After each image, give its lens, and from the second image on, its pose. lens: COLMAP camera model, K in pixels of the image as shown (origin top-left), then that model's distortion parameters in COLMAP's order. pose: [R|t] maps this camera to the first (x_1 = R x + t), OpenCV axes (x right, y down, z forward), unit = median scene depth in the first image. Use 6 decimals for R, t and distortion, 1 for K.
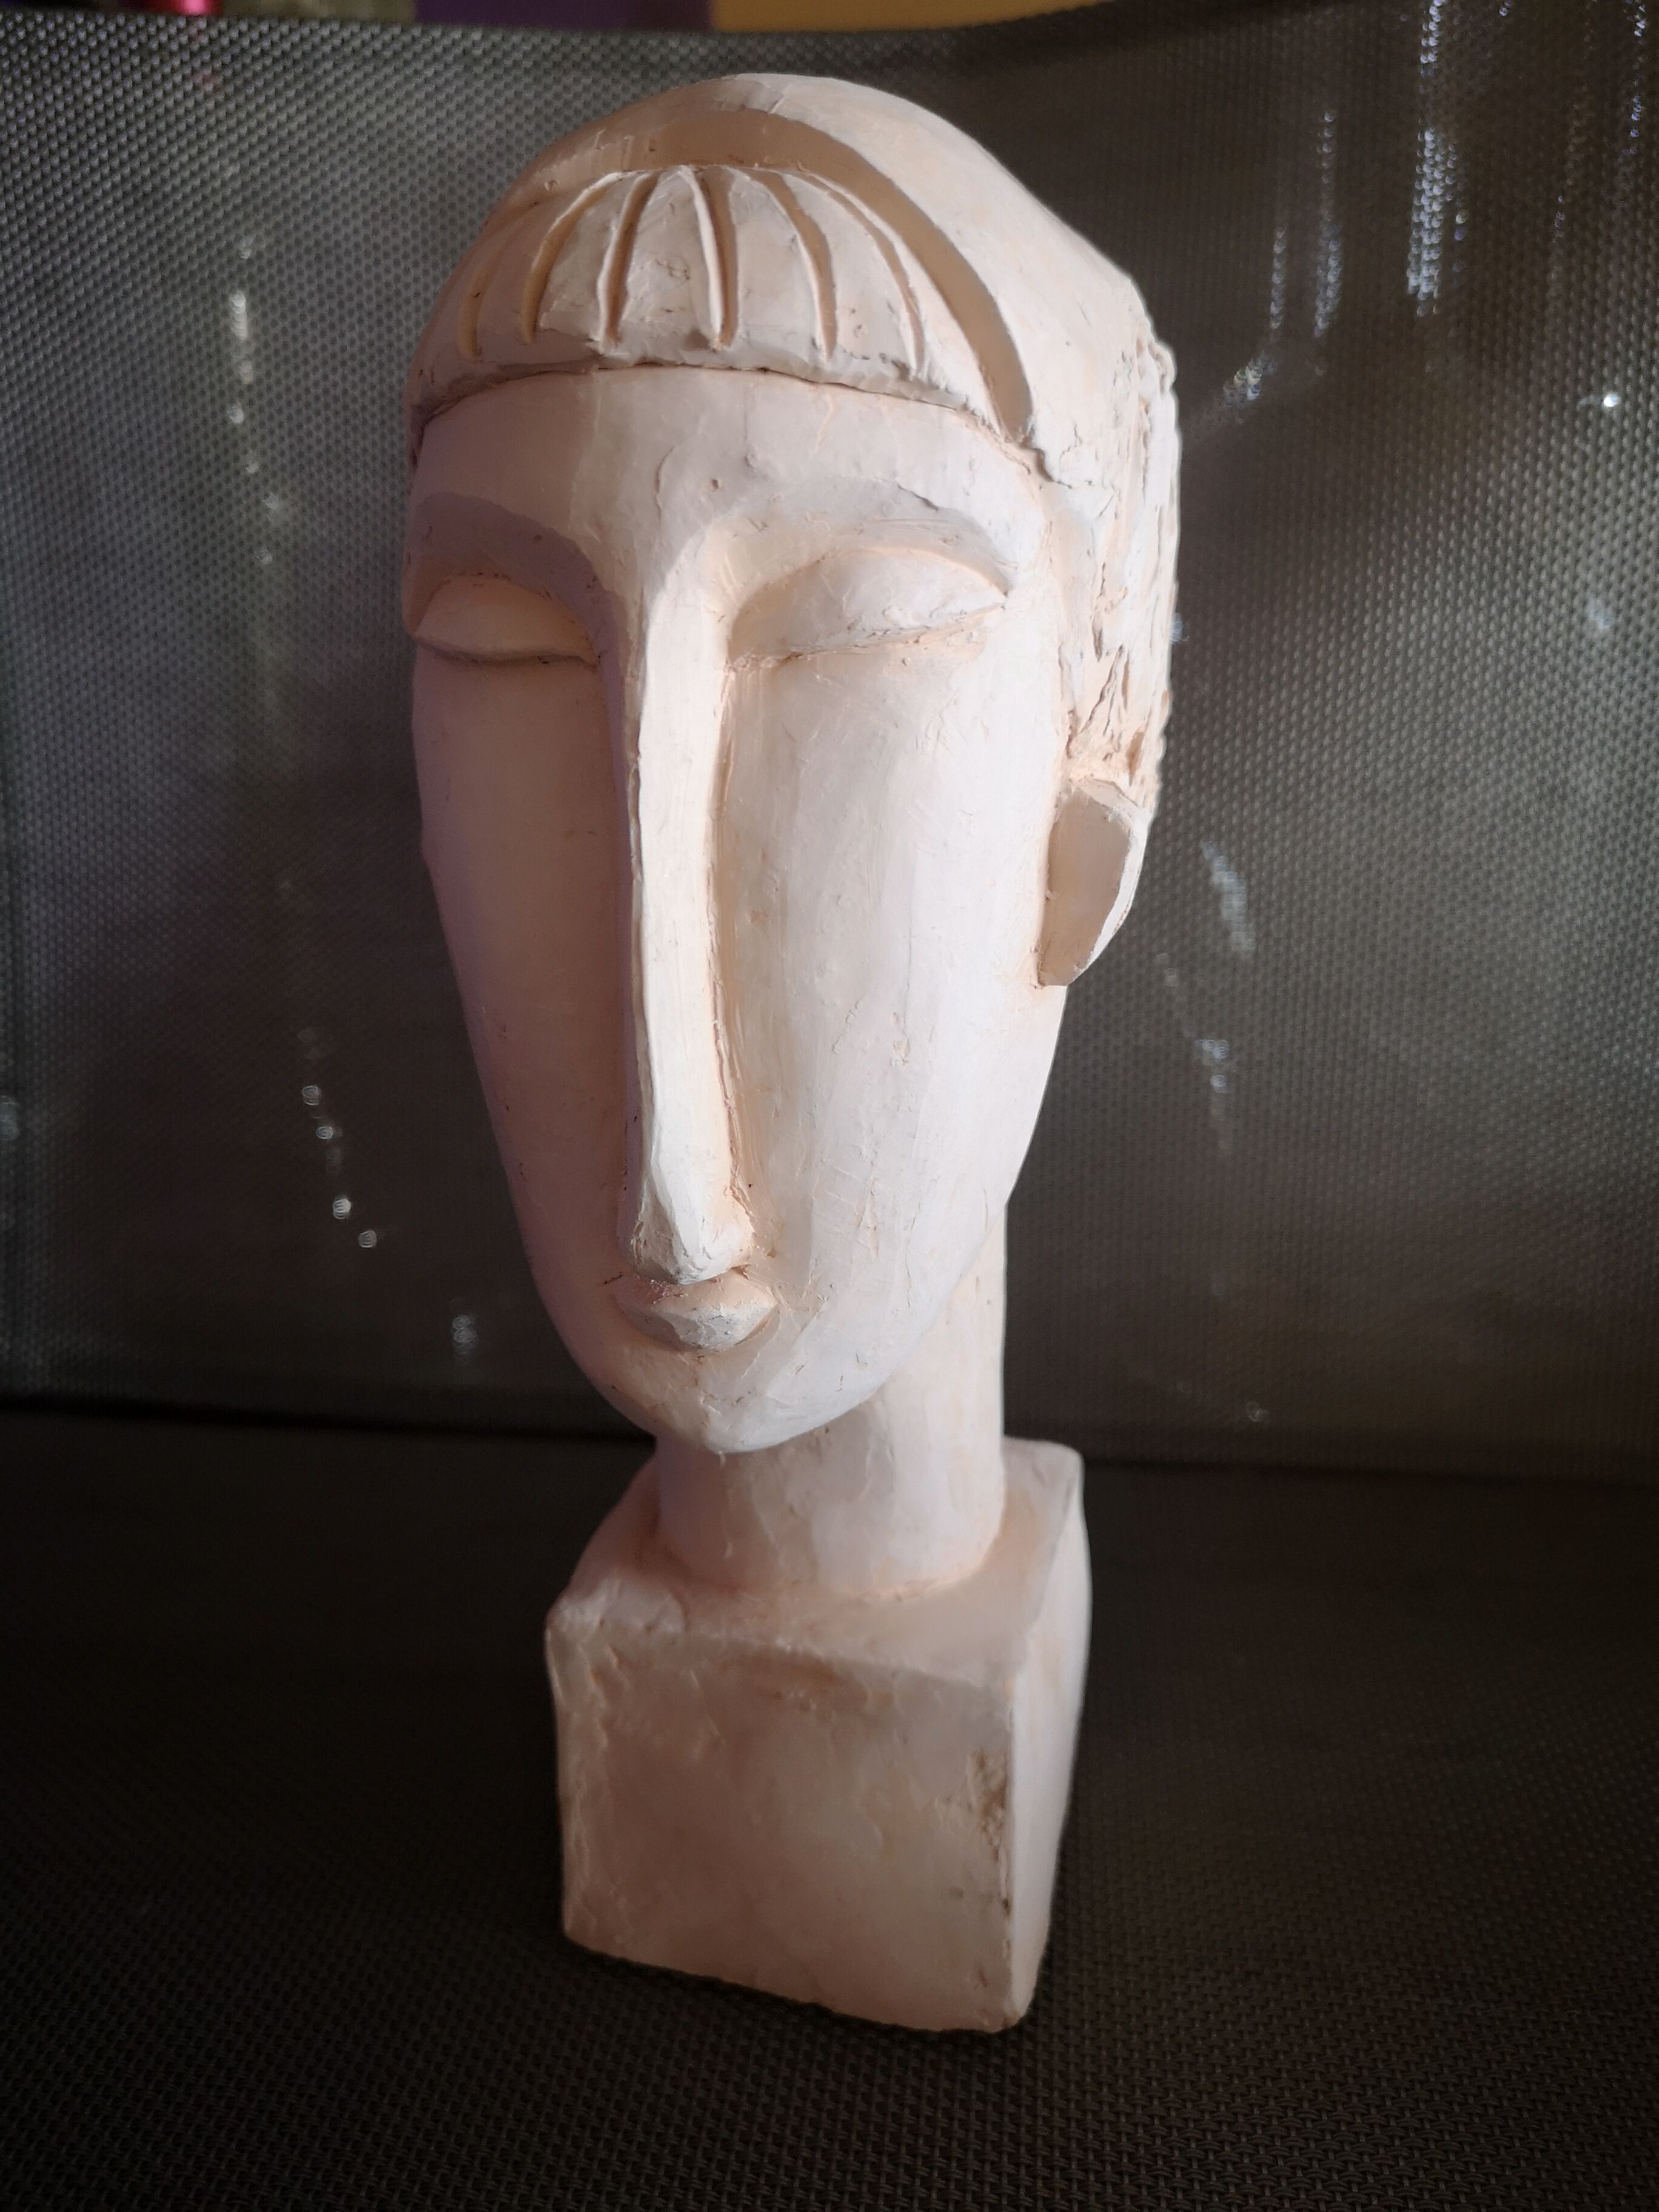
lens RADIAL K [[1750.7, 0, 829.5], [0, 1750.7, 1106.0], [0, 0, 1]] dist [0.000164, -0.008753]
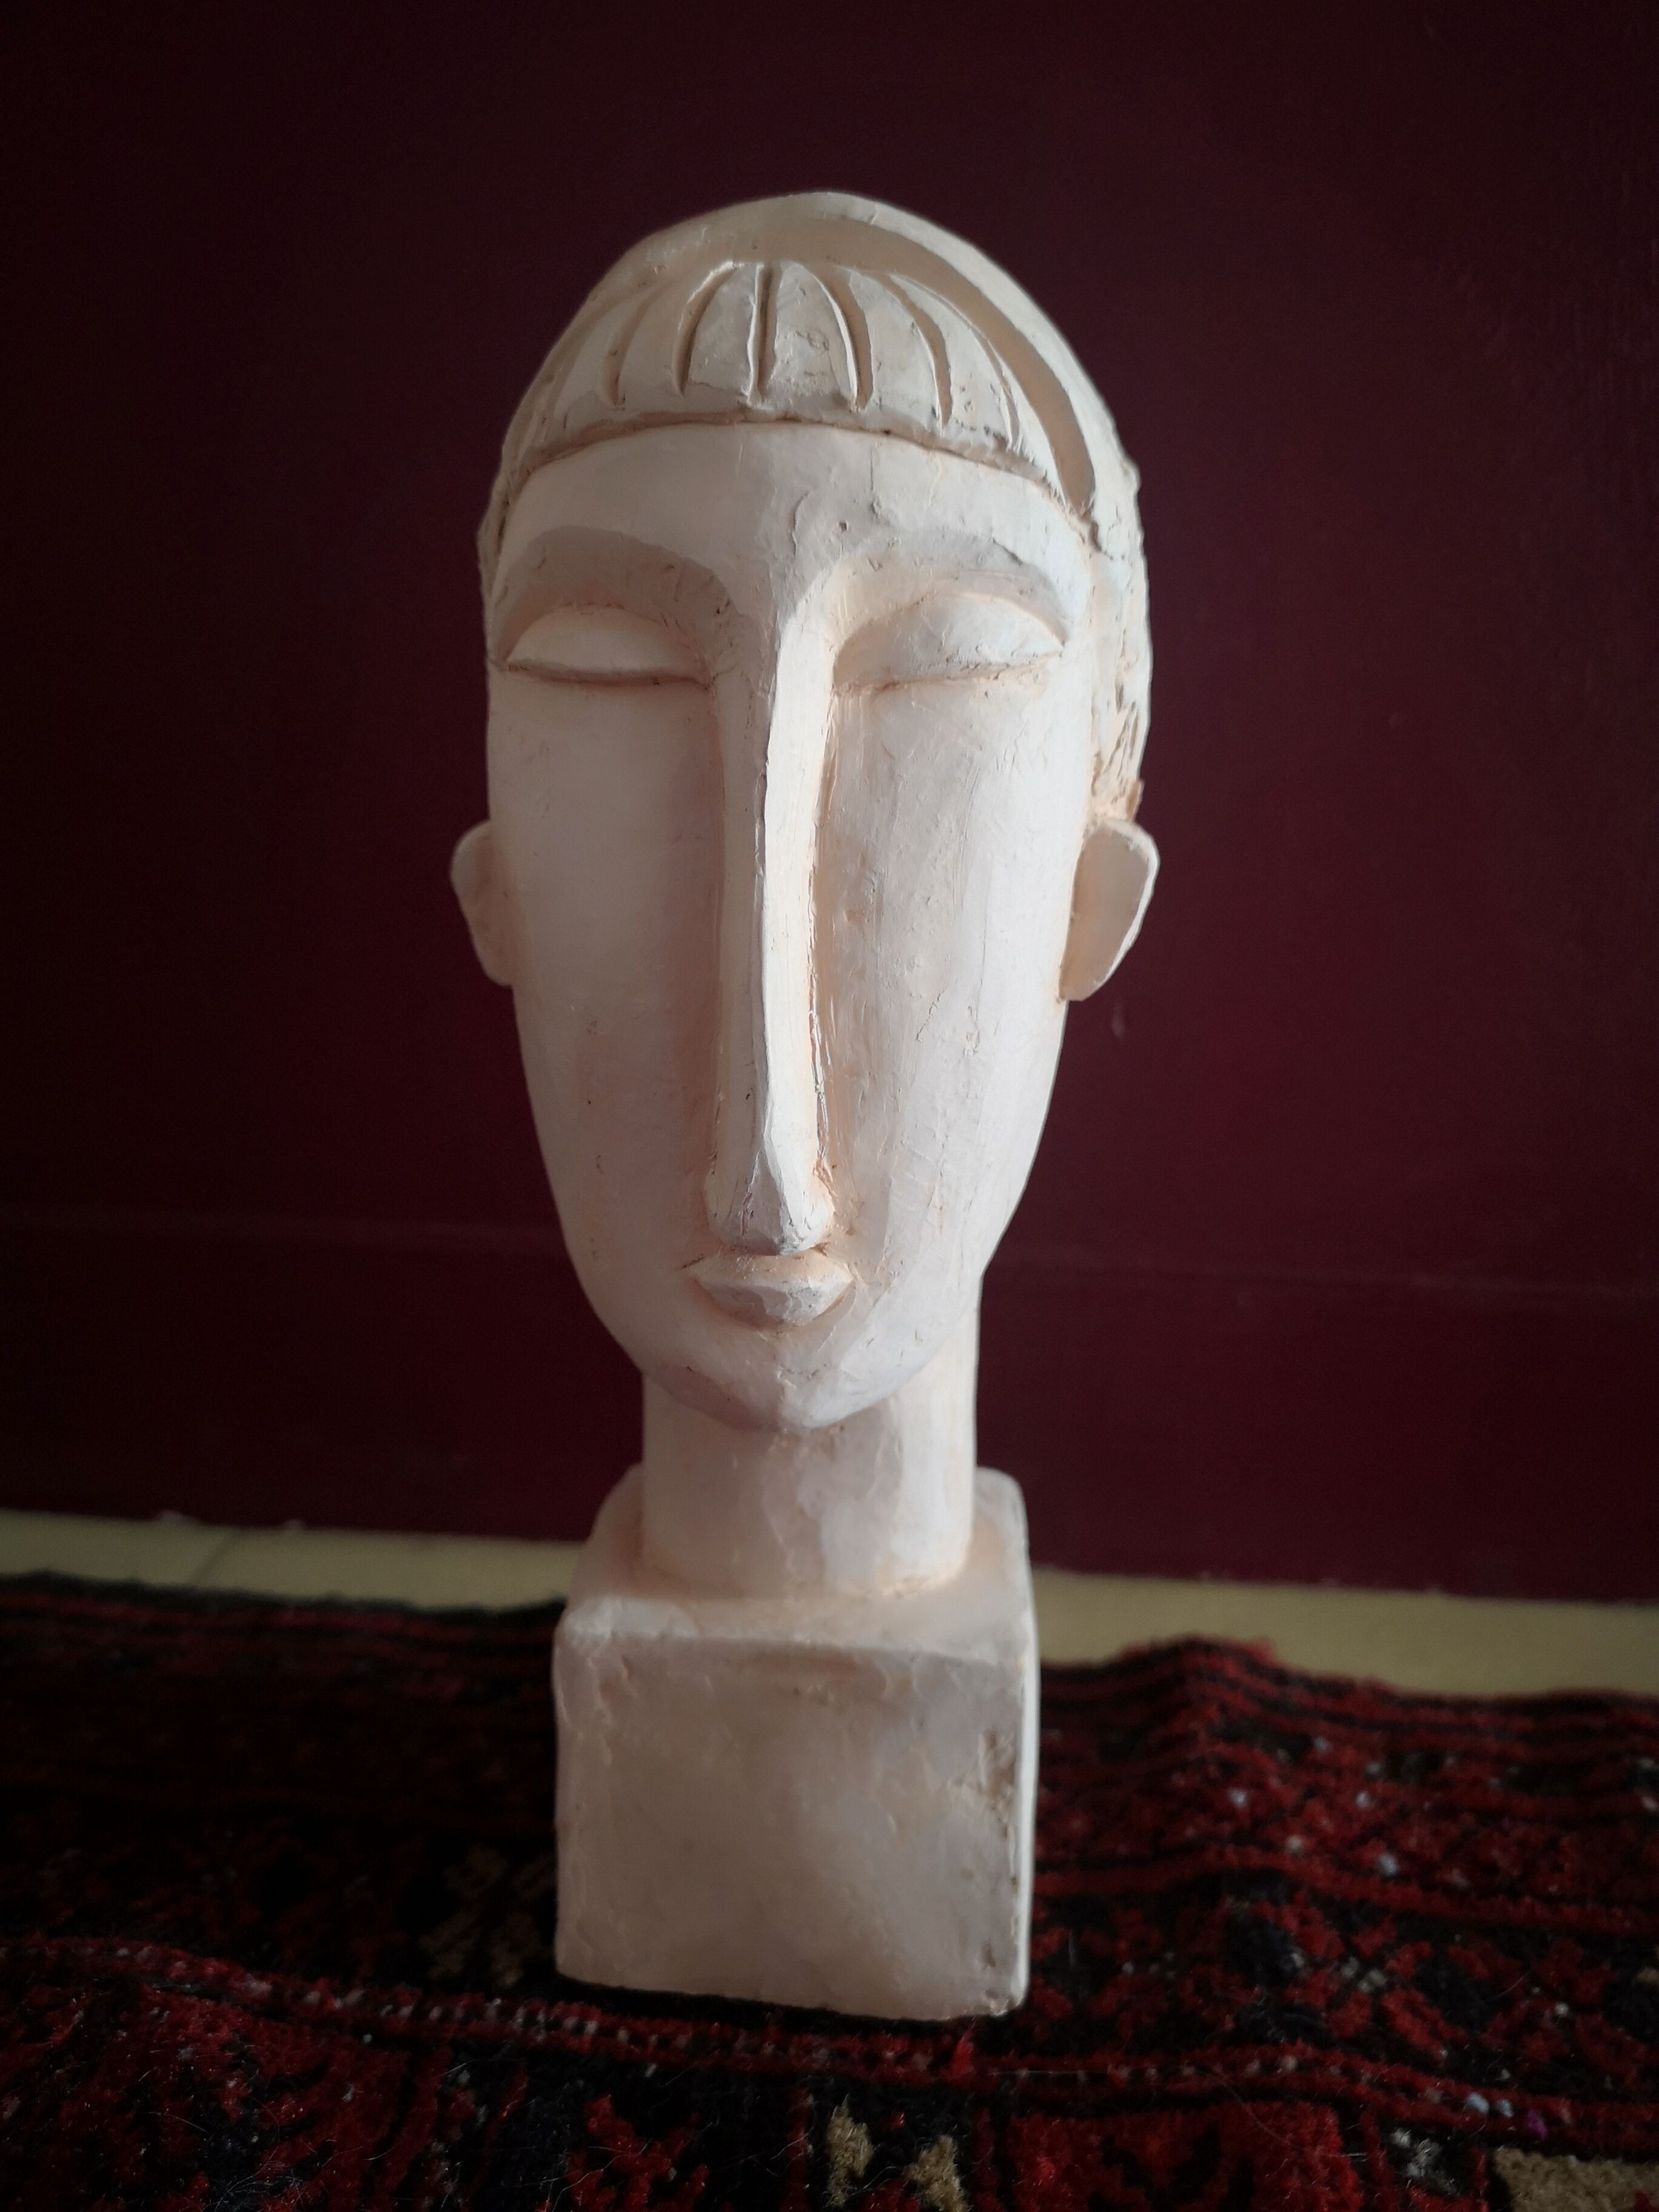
lens RADIAL K [[1750.7, 0, 829.5], [0, 1750.7, 1106.0], [0, 0, 1]] dist [0.000164, -0.008753]
pose [[0.981675, 0.004201, 0.190518, -0.267199], [0.014516, 0.995204, -0.096738, 0.118504], [-0.190011, 0.097731, 0.976906, -0.064223]]
